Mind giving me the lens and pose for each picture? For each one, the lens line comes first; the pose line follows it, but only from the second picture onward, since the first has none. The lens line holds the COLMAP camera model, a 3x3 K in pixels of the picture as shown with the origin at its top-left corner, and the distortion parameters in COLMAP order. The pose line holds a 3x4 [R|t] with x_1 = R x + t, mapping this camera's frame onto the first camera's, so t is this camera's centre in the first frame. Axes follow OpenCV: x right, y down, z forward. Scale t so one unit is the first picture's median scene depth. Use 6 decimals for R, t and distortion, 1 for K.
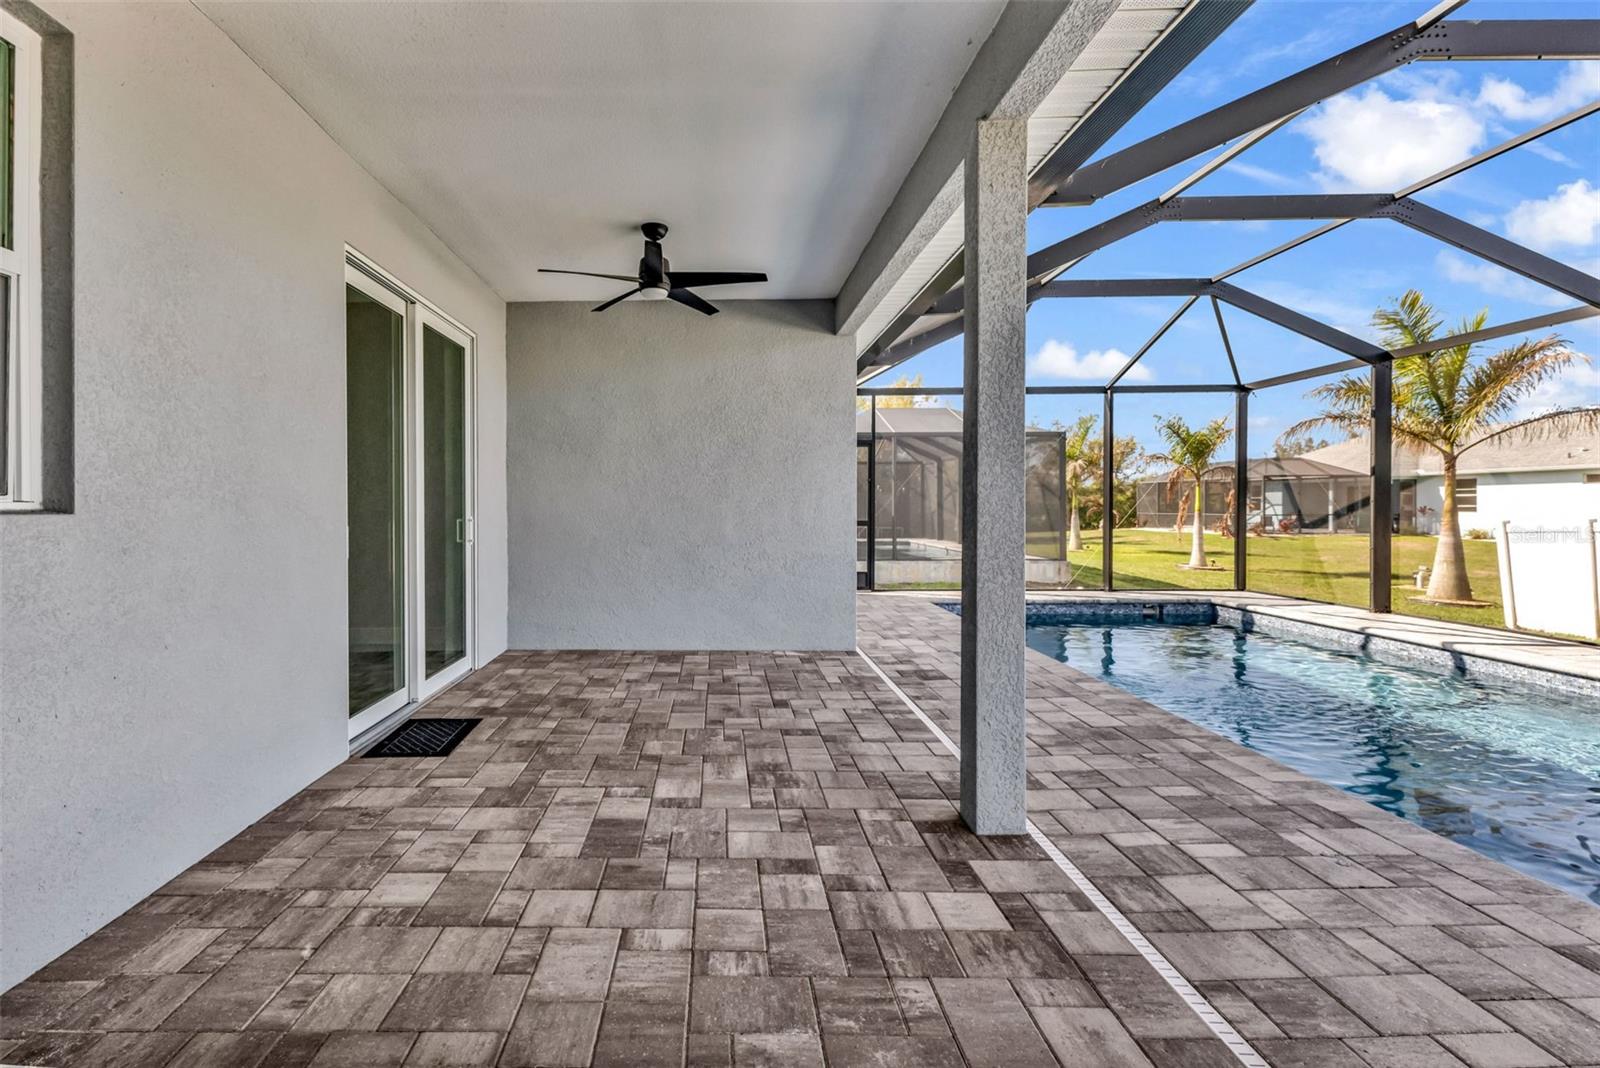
lens RADIAL K [[727.0, 0, 757.1], [0, 727.0, 510.5], [0, 0, 1]] dist [0.008036, -0.000533]
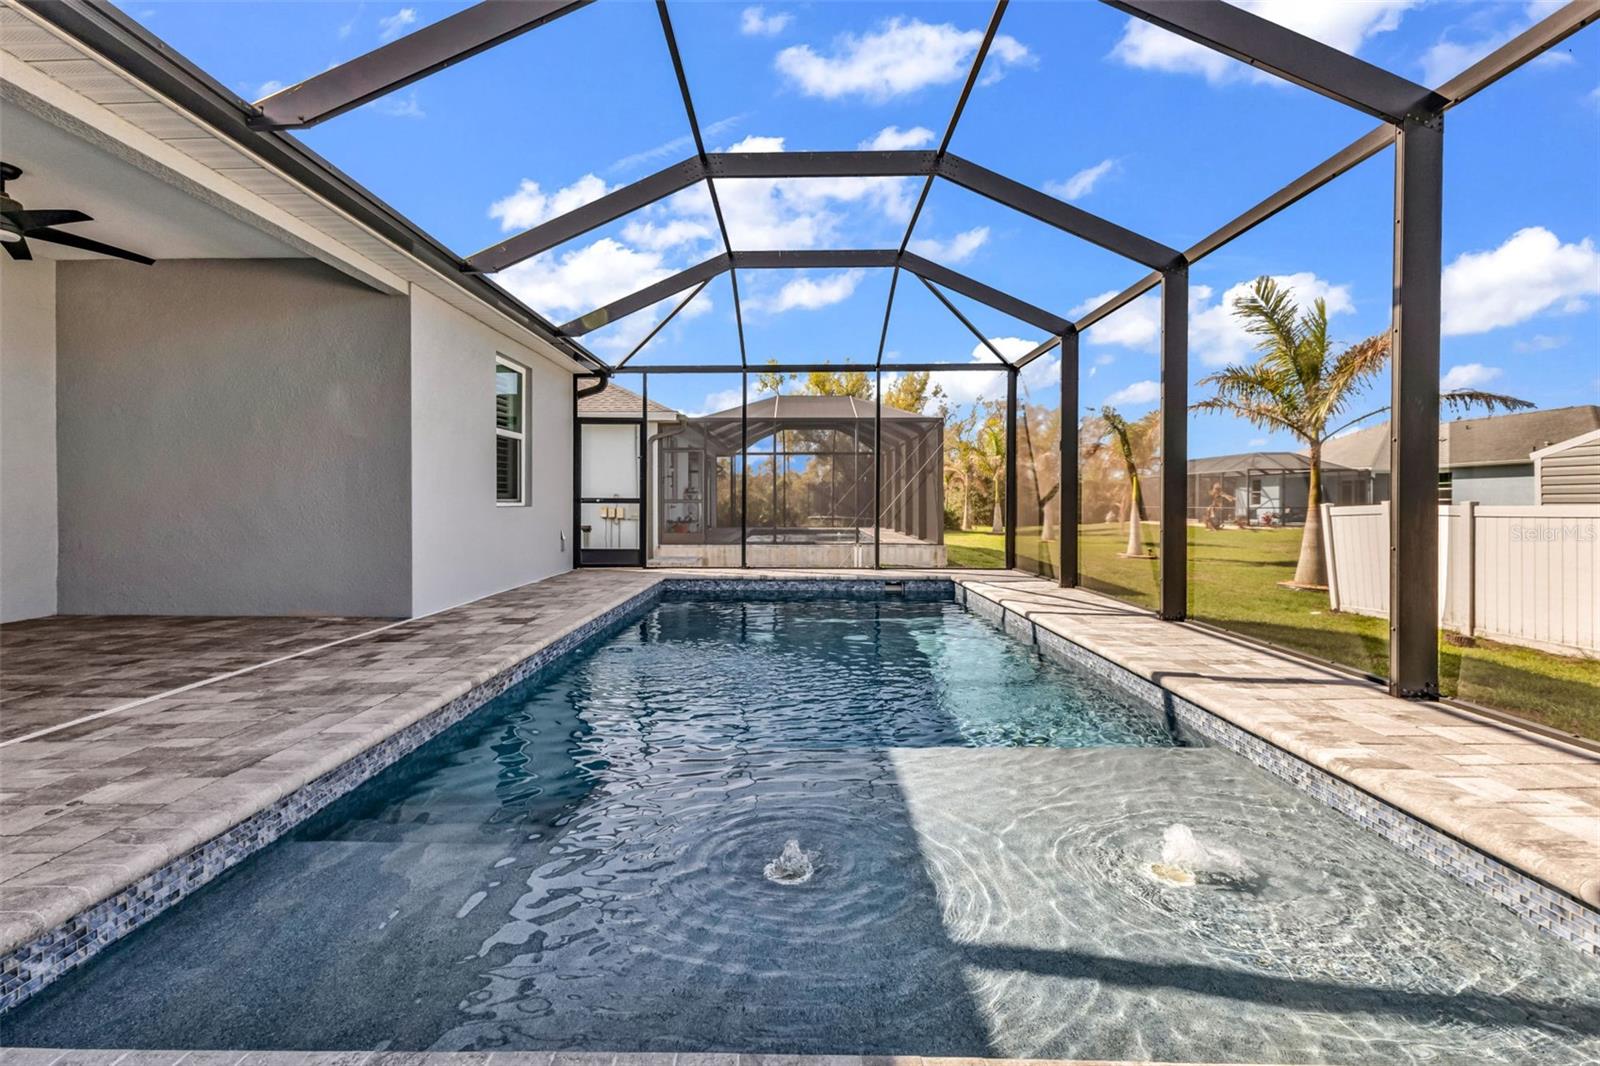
lens RADIAL K [[702.7, 0, 810.6], [0, 702.7, 507.6], [0, 0, 1]] dist [0.001352, -0.000665]
pose [[0.999911, 0.003633, -0.012814, 0.442721], [-0.003604, 0.999991, 0.002296, 0.026360], [0.012823, -0.002249, 0.999915, 0.038643]]
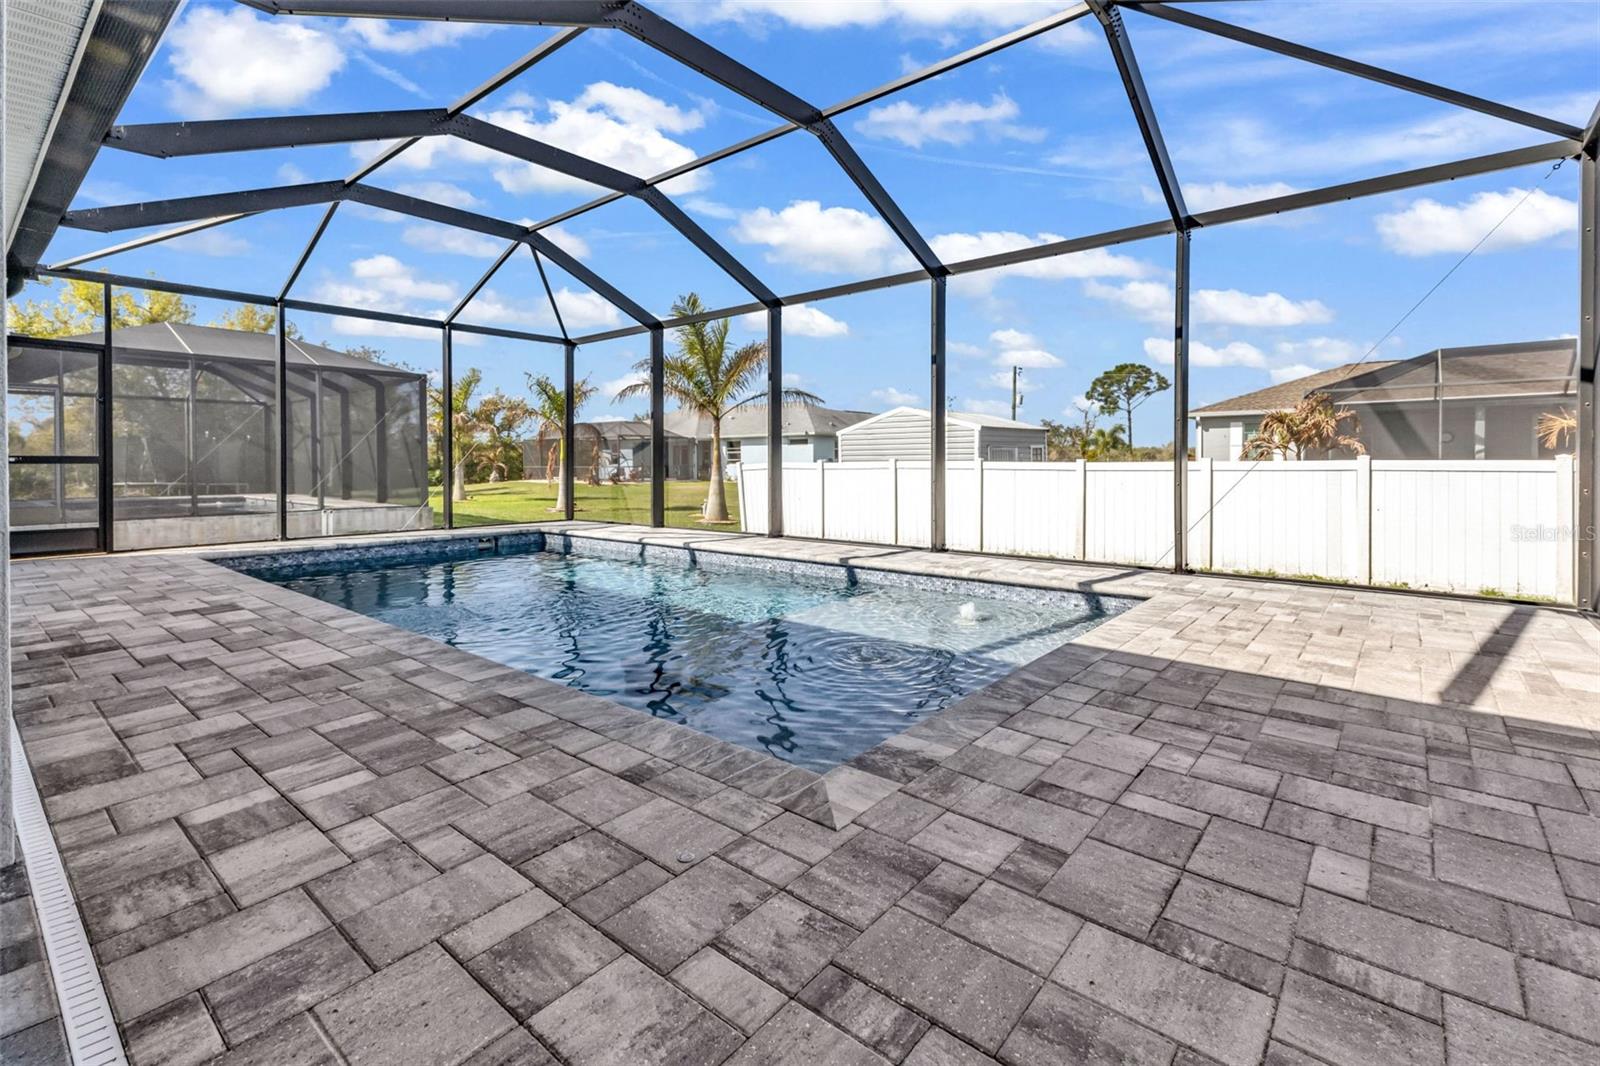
lens RADIAL K [[686.6, 0, 795.8], [0, 686.6, 472.4], [0, 0, 1]] dist [0.011900, -0.000150]
pose [[0.662225, -0.010084, 0.749237, 0.102963], [0.004906, 0.999946, 0.009122, 0.029779], [-0.749289, -0.002366, 0.662239, 0.028651]]
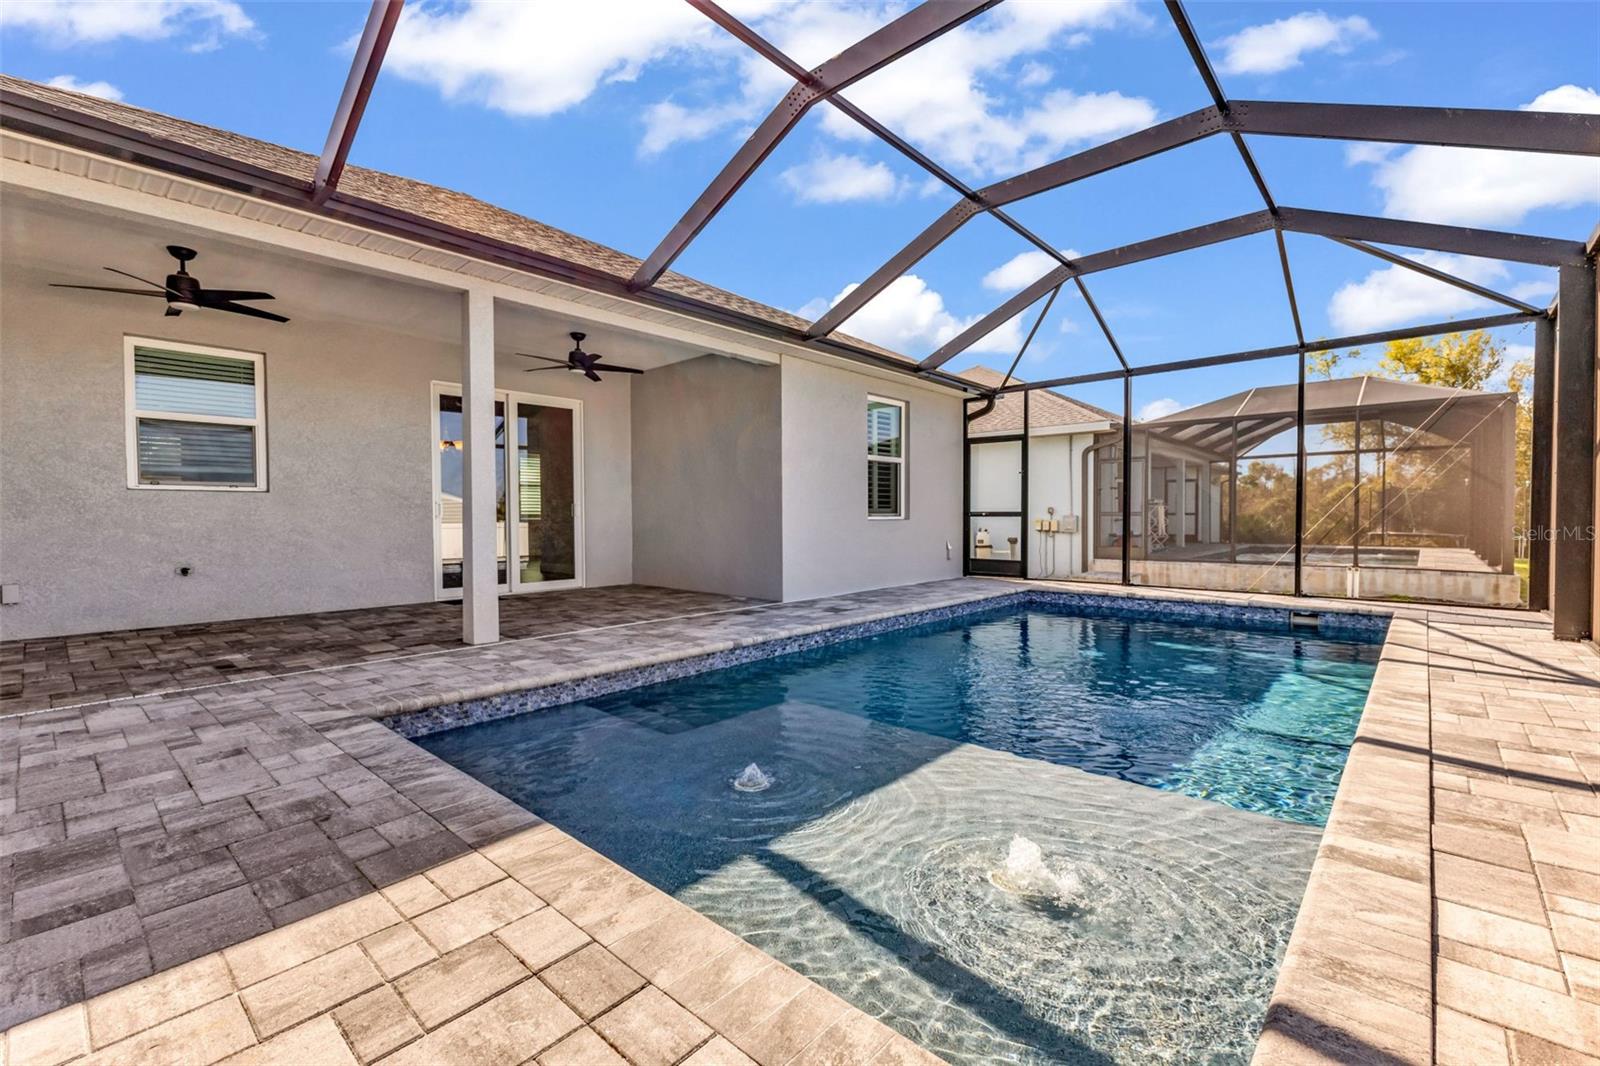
lens RADIAL K [[700.4, 0, 800.0], [0, 700.4, 533.0], [0, 0, 1]] dist [0.015947, -0.004552]
pose [[0.737420, 0.015640, -0.675254, 0.661611], [-0.000932, 0.999755, 0.022138, 0.024823], [0.675434, -0.015695, 0.737253, 0.049546]]
